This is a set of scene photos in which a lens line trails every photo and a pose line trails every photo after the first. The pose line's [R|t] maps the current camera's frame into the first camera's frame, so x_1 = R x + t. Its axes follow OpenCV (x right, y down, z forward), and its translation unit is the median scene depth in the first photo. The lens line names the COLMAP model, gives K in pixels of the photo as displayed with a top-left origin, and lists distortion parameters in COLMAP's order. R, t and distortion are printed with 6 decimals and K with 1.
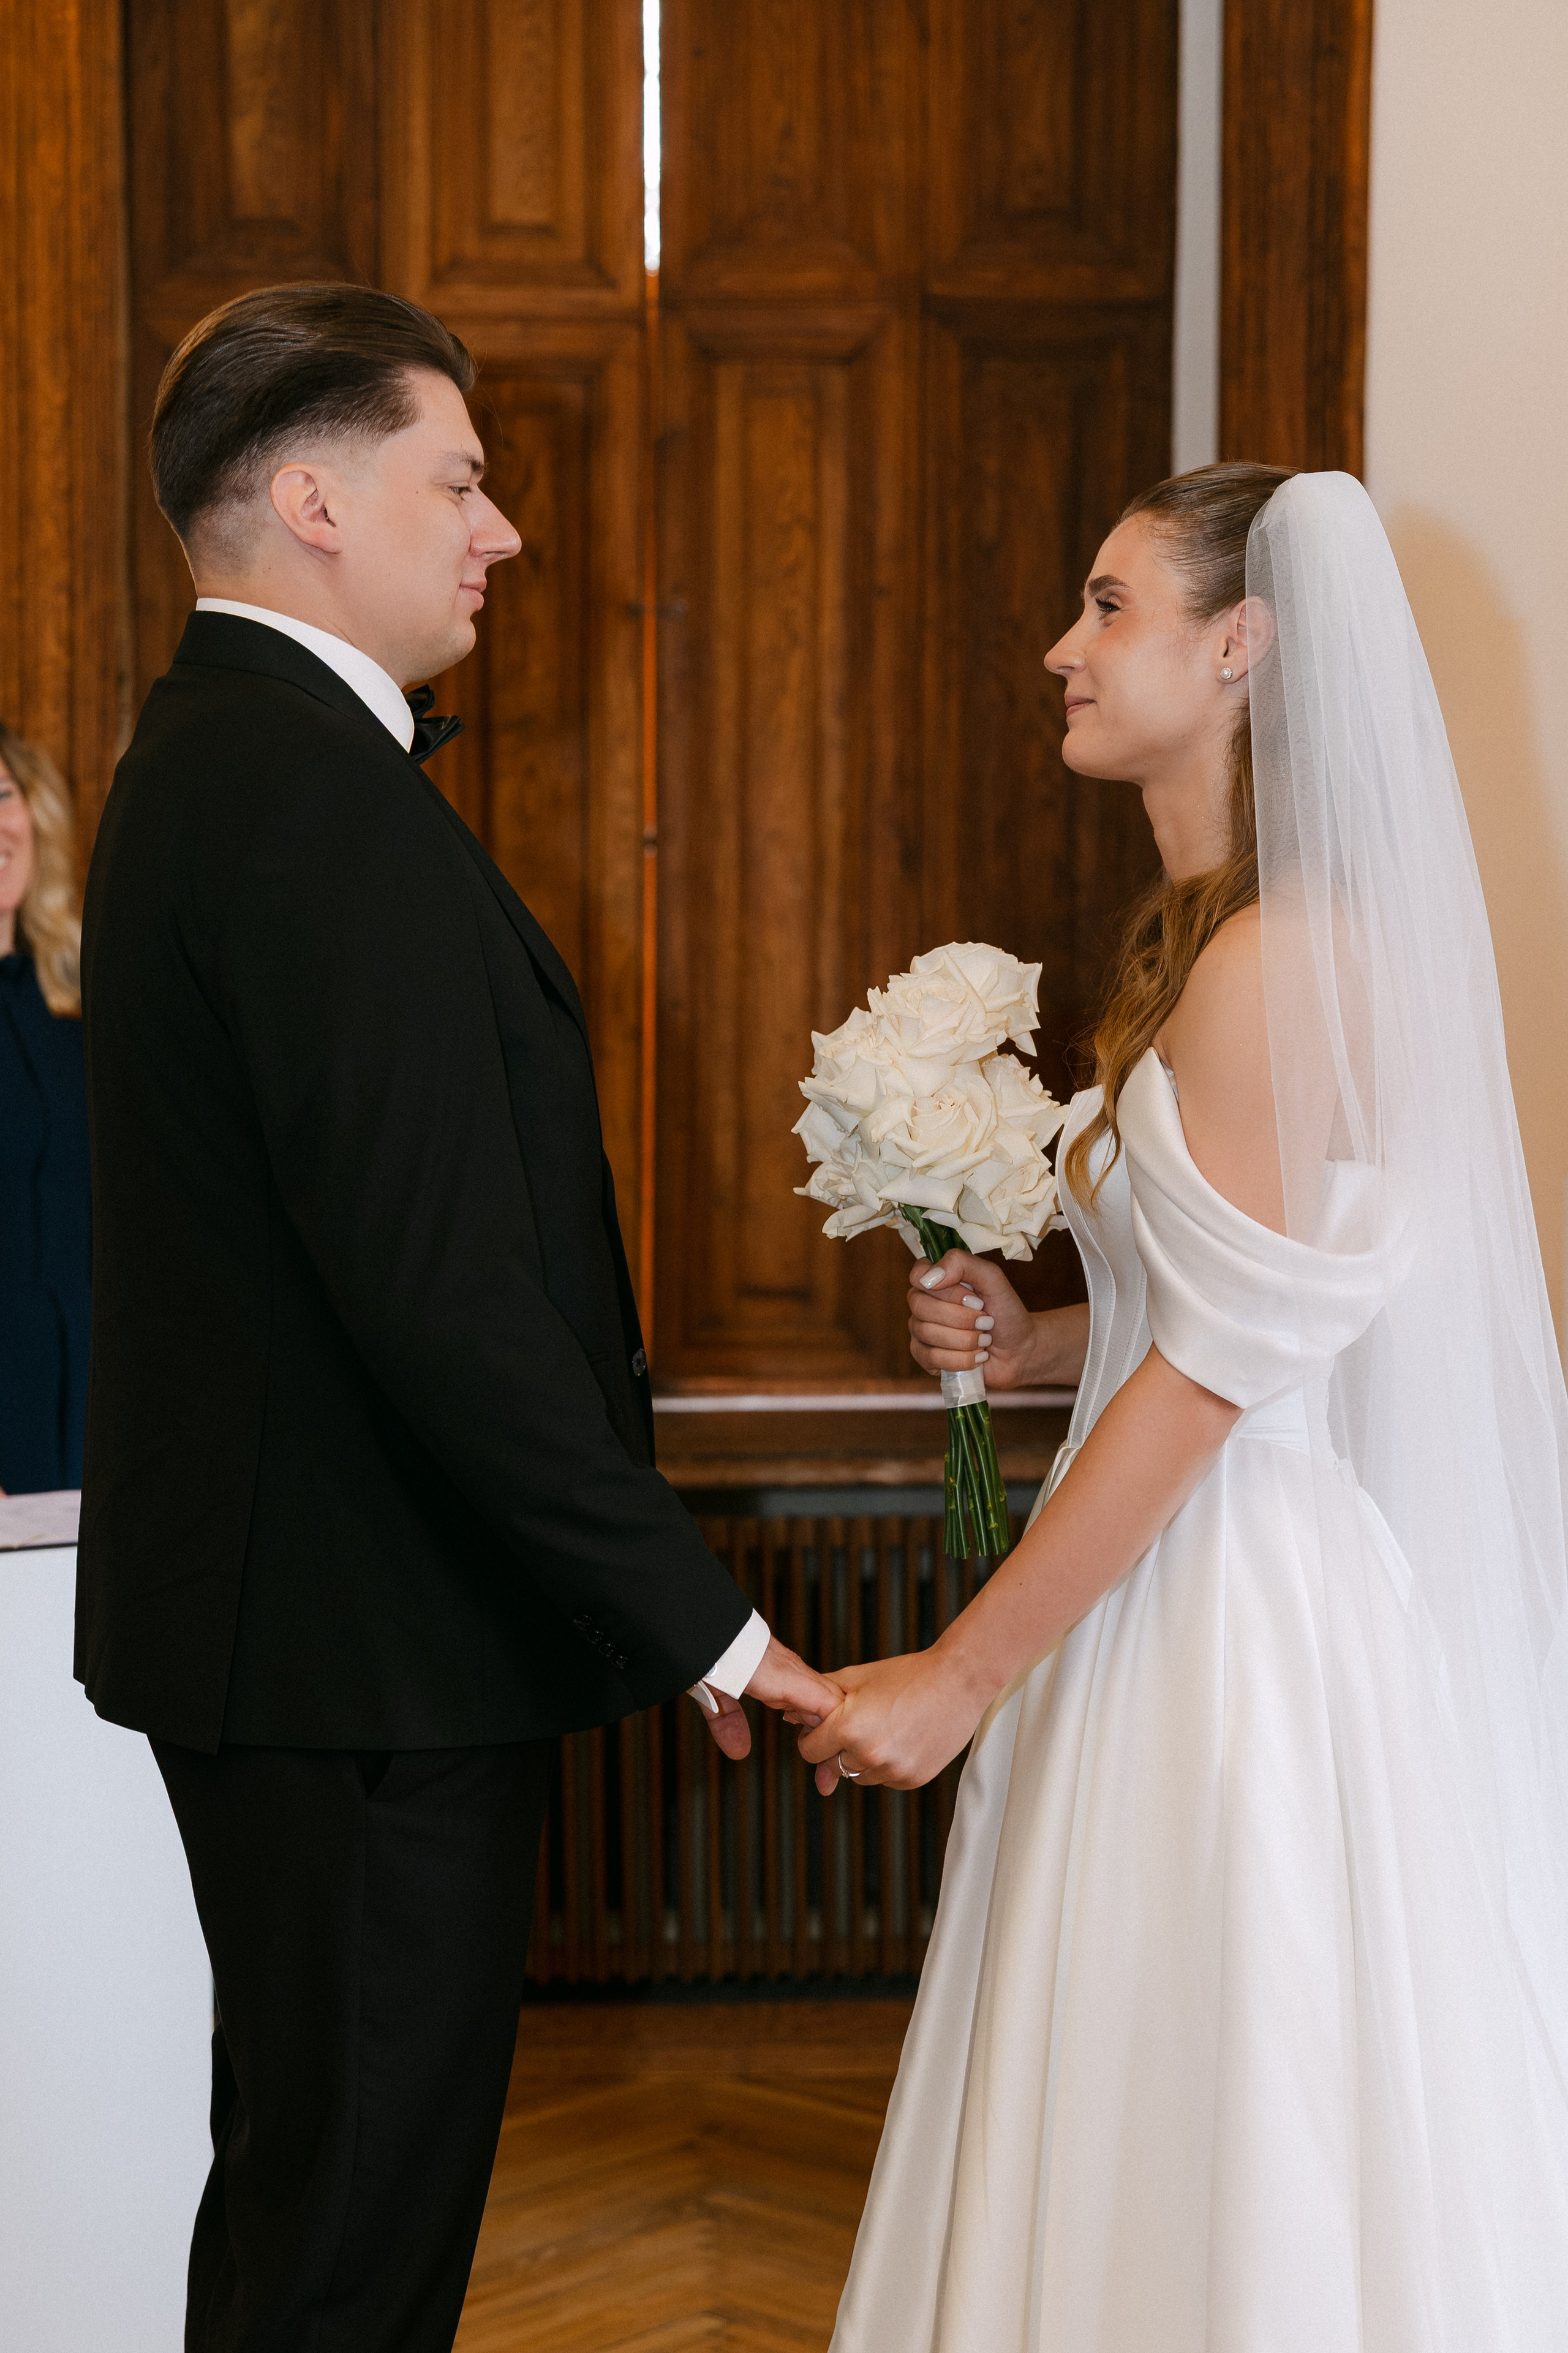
lens RADIAL K [[4062.5, 0, 772.6], [0, 4062.5, 1246.7], [0, 0, 1]] dist [0.004512, -0.000007]
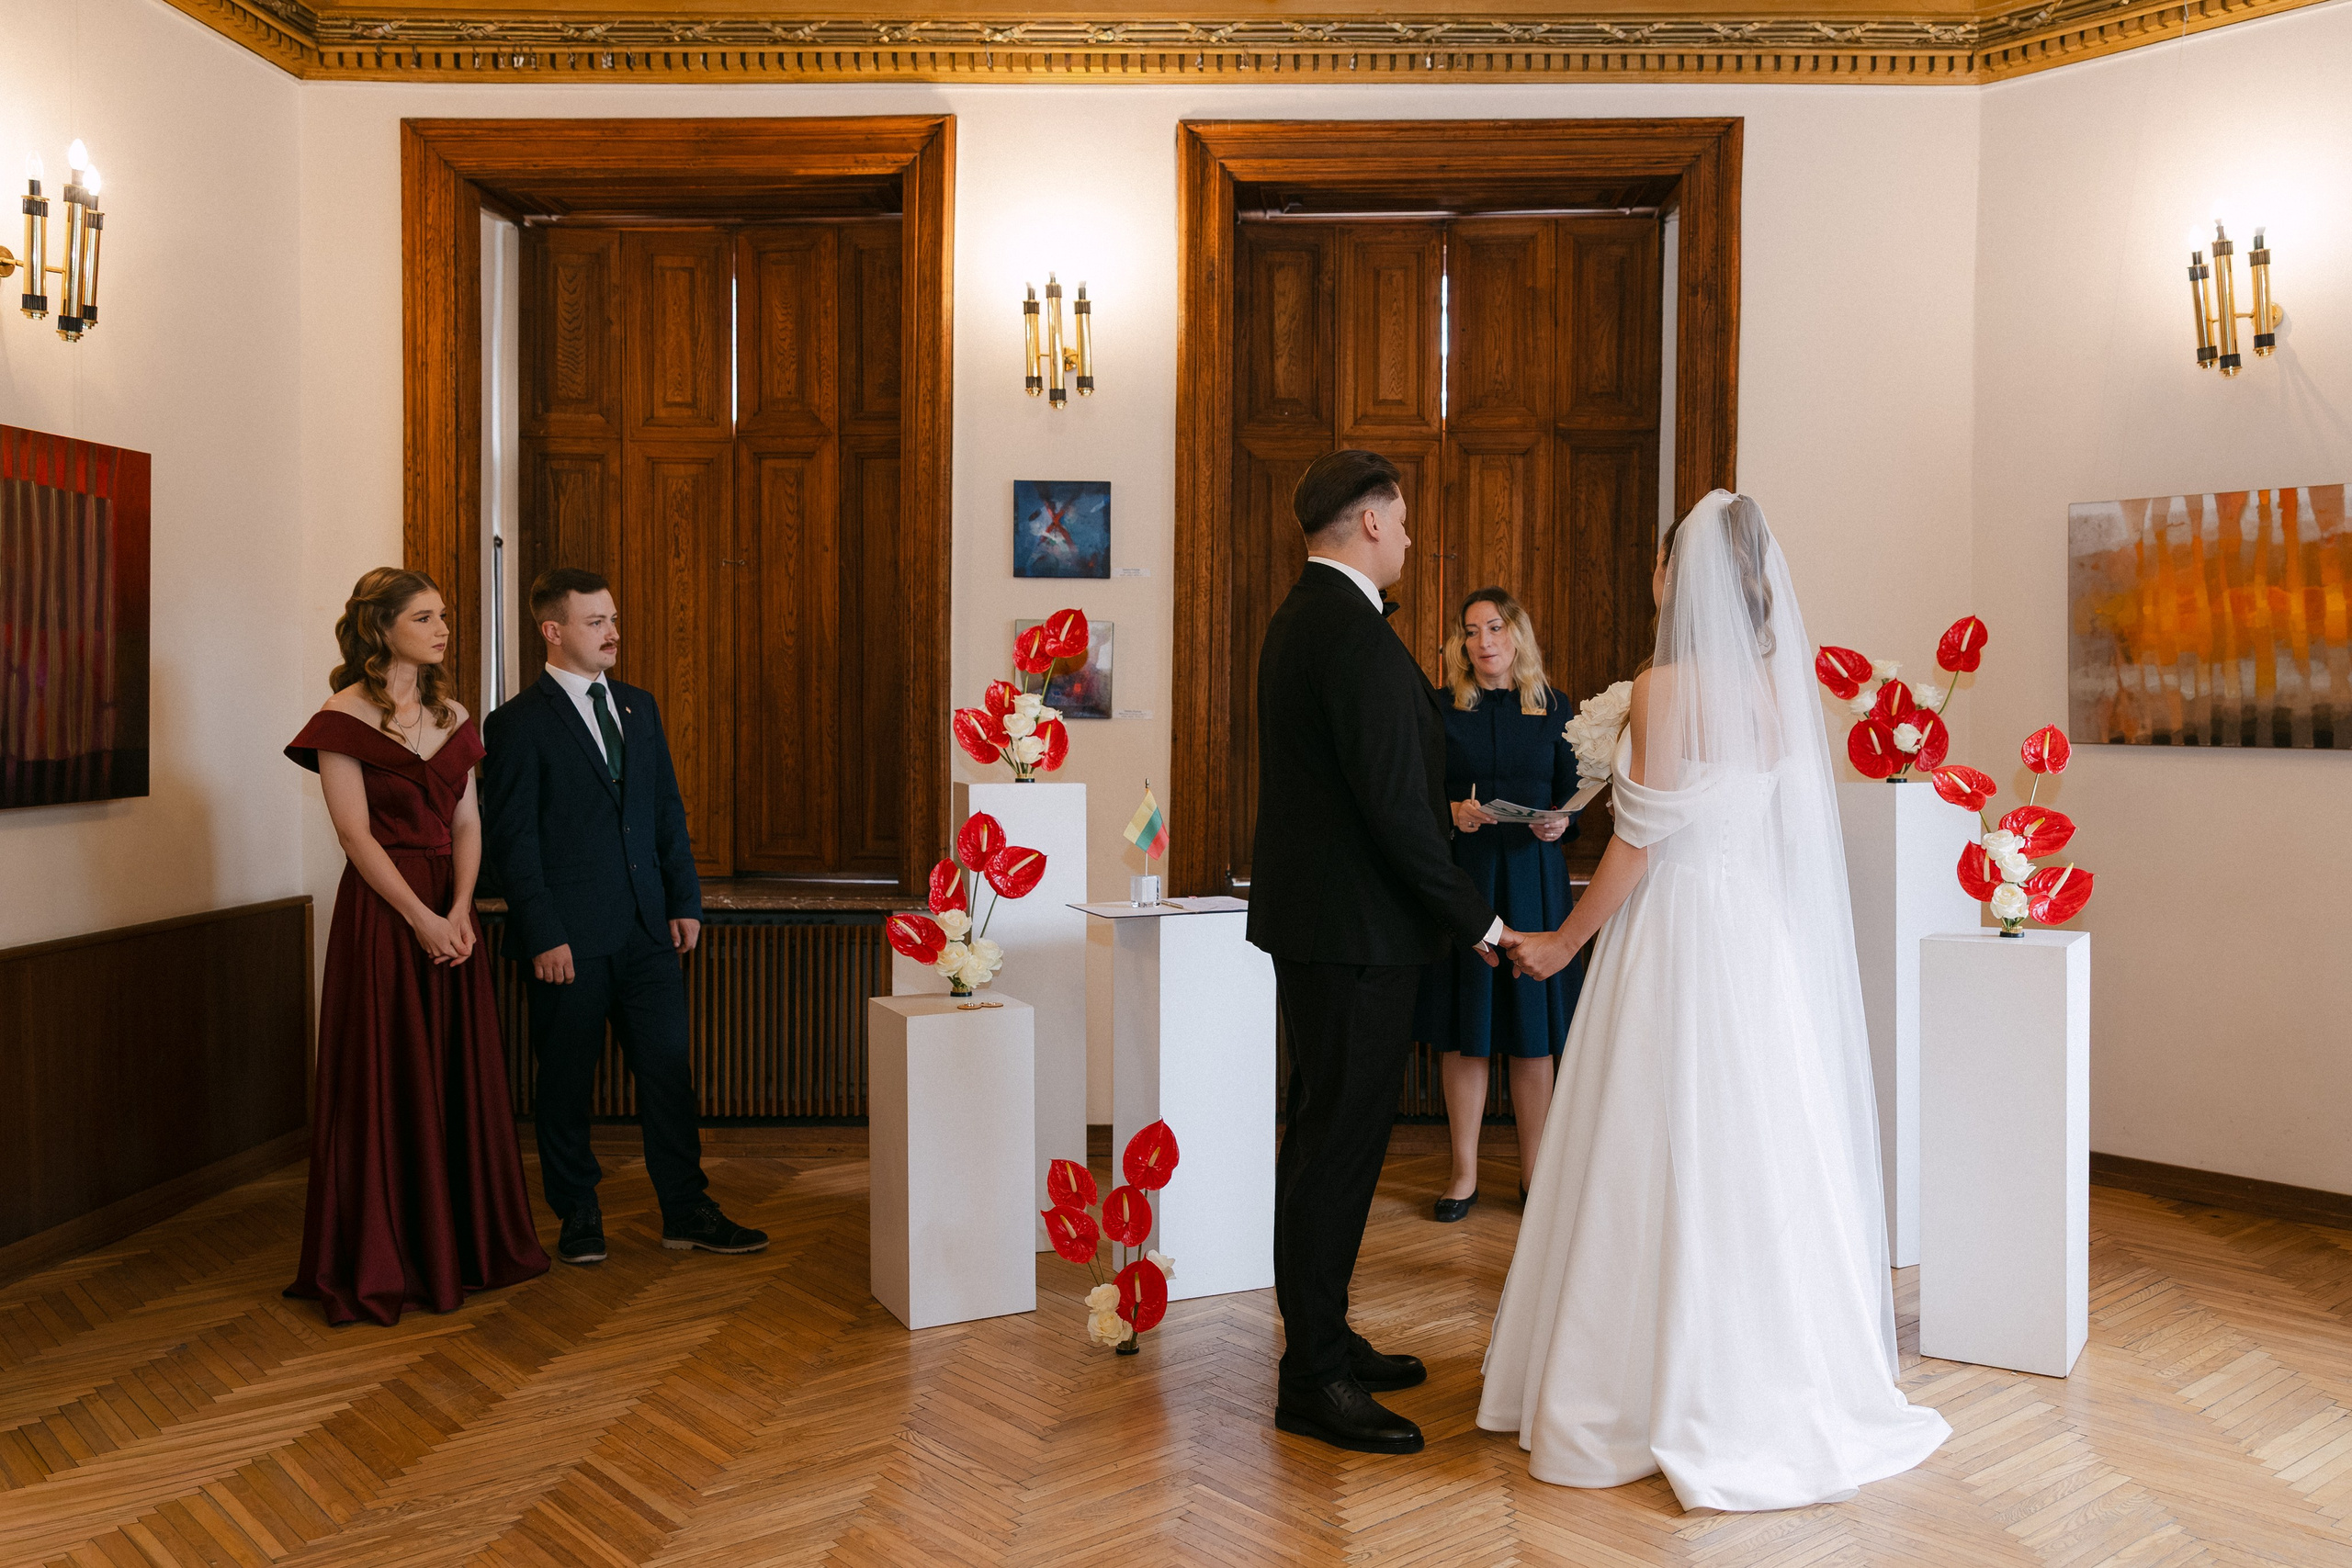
lens RADIAL K [[1931.1, 0, 1319.0], [0, 1931.1, 772.8], [0, 0, 1]] dist [-0.011230, 0.007019]
pose [[0.996414, 0.008975, -0.084130, -0.004859], [-0.012242, 0.999187, -0.038409, 0.019388], [0.083717, 0.039301, 0.995714, -0.159018]]
